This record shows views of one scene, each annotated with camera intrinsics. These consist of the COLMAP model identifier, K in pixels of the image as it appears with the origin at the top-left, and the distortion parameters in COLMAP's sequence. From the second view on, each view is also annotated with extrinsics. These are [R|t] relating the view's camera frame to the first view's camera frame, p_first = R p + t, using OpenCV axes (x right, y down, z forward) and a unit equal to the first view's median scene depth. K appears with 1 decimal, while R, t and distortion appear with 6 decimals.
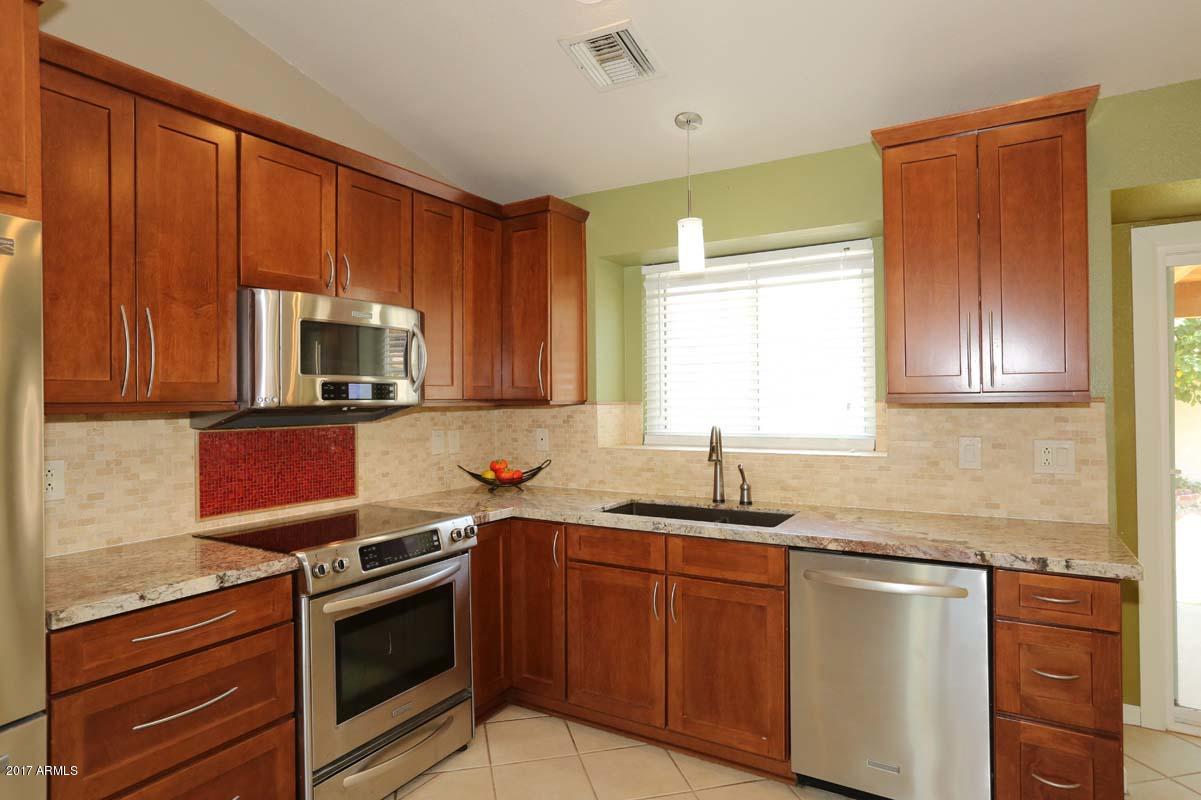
lens RADIAL K [[672.9, 0, 595.3], [0, 672.9, 398.9], [0, 0, 1]] dist [-0.029059, 0.005235]
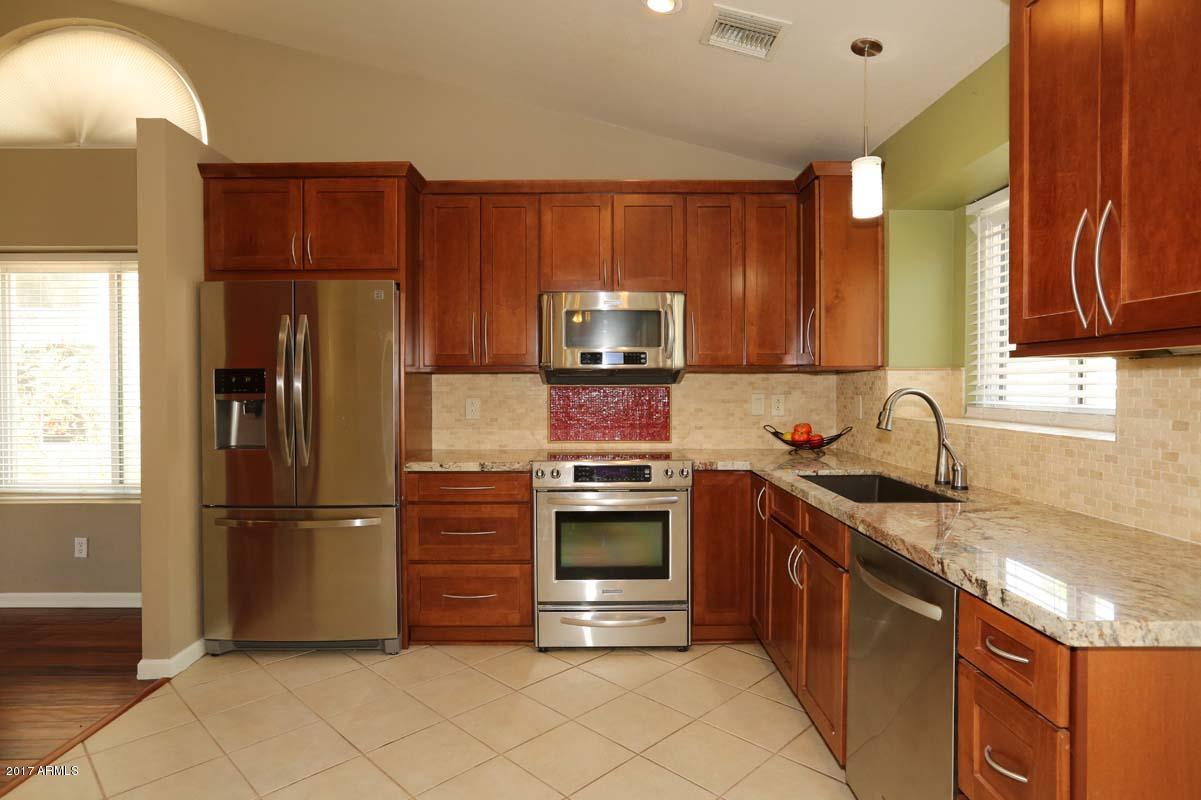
lens RADIAL K [[672.9, 0, 596.7], [0, 672.9, 399.2], [0, 0, 1]] dist [-0.029059, 0.005235]
pose [[0.519995, 0.028113, -0.853707, 0.721995], [-0.003398, 0.999518, 0.030845, 0.026521], [0.854163, -0.013138, 0.519840, 0.225064]]
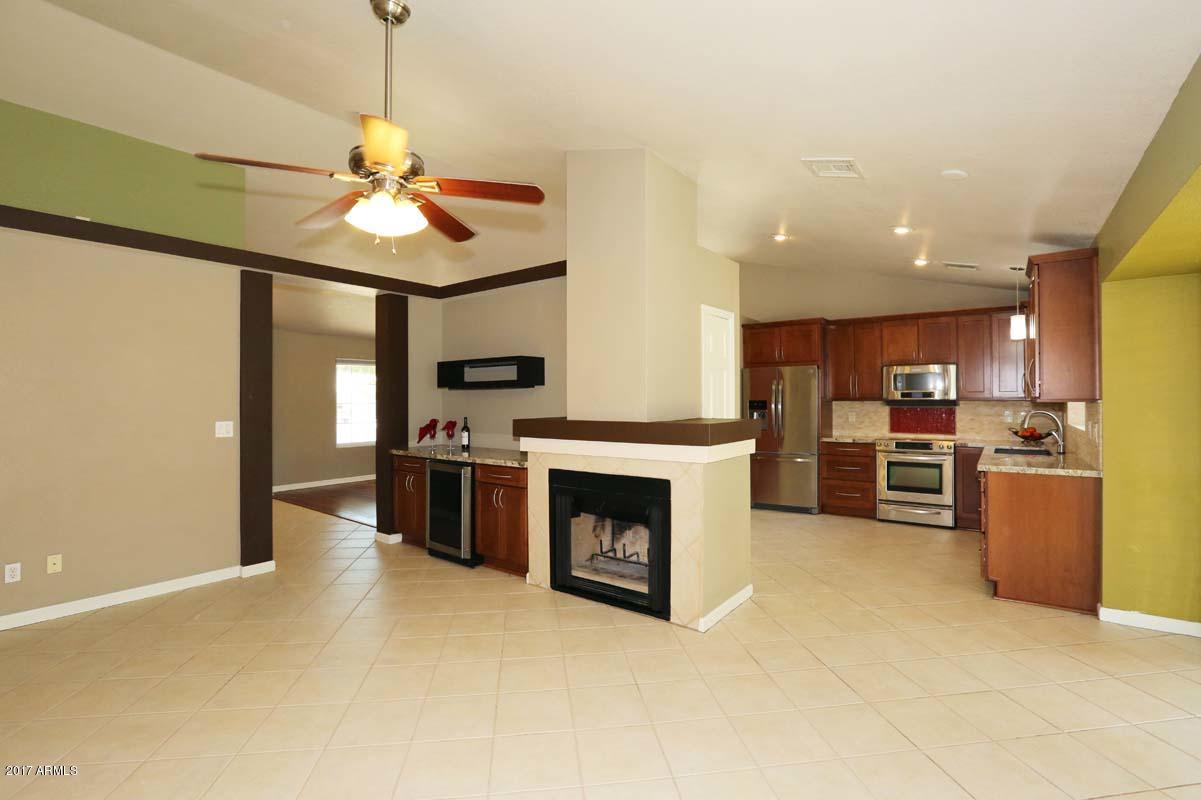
lens RADIAL K [[534.6, 0, 607.1], [0, 534.6, 397.7], [0, 0, 1]] dist [-0.031895, -0.000416]
pose [[-0.104386, 0.004513, -0.994527, 1.951016], [0.004406, 0.999982, 0.004075, -0.013856], [0.994527, -0.003956, -0.104404, -0.136449]]
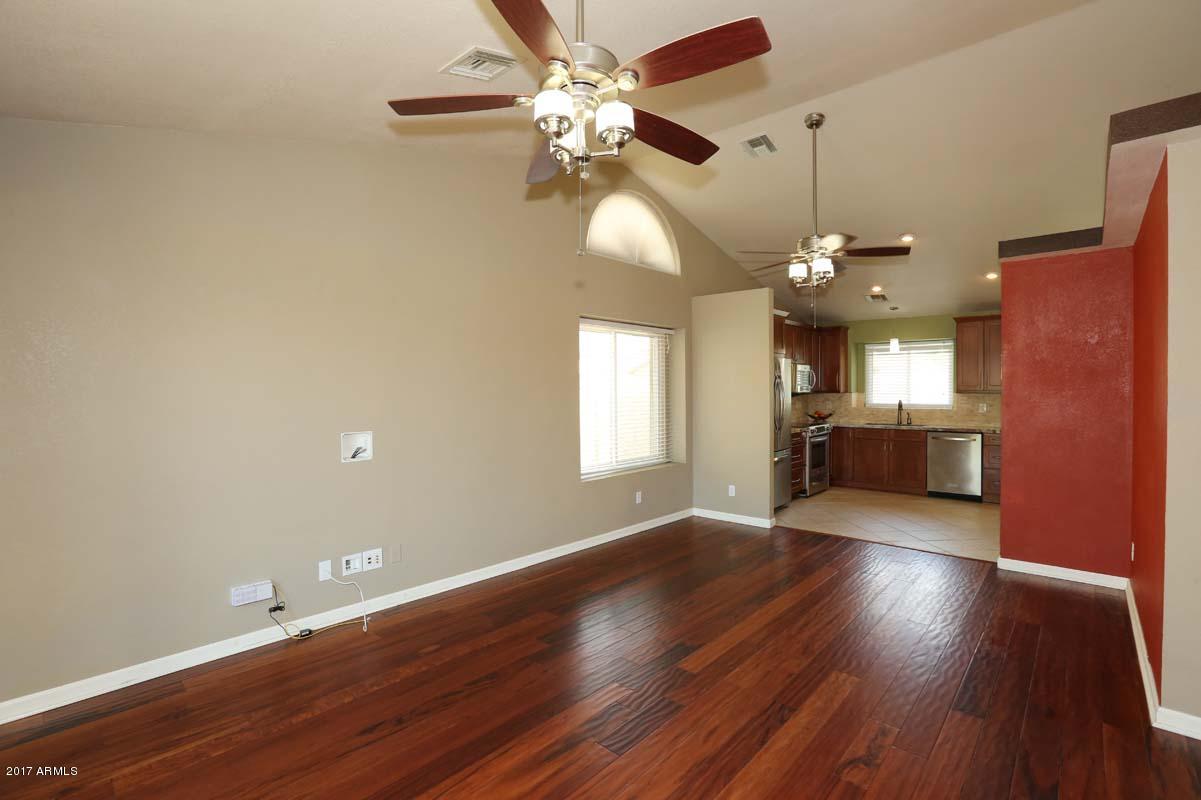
lens RADIAL K [[534.6, 0, 596.5], [0, 534.6, 402.3], [0, 0, 1]] dist [-0.031895, -0.000416]
pose [[0.980871, 0.012726, -0.194243, -0.805136], [-0.007300, 0.999564, 0.028627, -0.011841], [0.194523, -0.026661, 0.980536, -1.900652]]
